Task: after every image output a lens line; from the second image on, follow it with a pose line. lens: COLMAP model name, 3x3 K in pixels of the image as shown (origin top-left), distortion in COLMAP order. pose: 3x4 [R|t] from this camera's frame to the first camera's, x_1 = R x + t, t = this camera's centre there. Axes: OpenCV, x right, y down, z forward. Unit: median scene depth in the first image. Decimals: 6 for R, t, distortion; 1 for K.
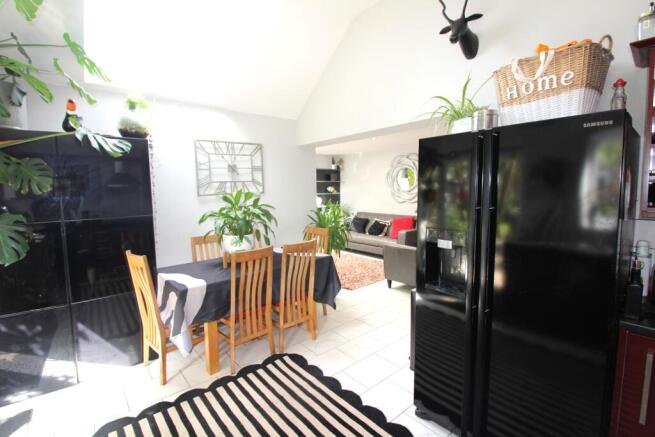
lens RADIAL K [[304.5, 0, 326.5], [0, 304.5, 213.6], [0, 0, 1]] dist [-0.010713, -0.000902]
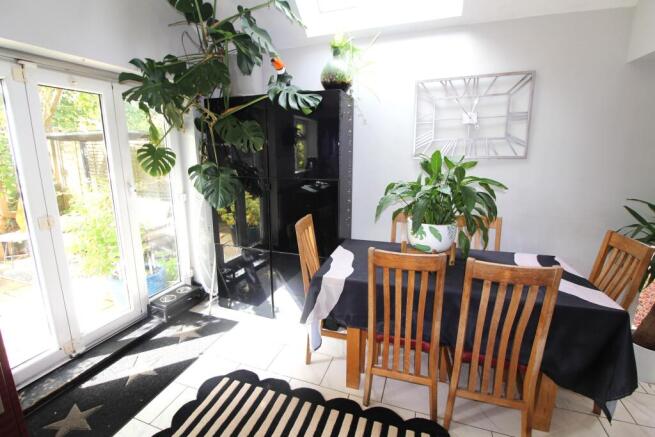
lens RADIAL K [[304.5, 0, 325.2], [0, 304.5, 216.1], [0, 0, 1]] dist [-0.010713, -0.000902]
pose [[0.494081, 0.194422, -0.847398, 0.178941], [-0.079856, 0.980704, 0.178446, -0.047471], [0.865741, -0.020496, 0.500073, 0.551264]]
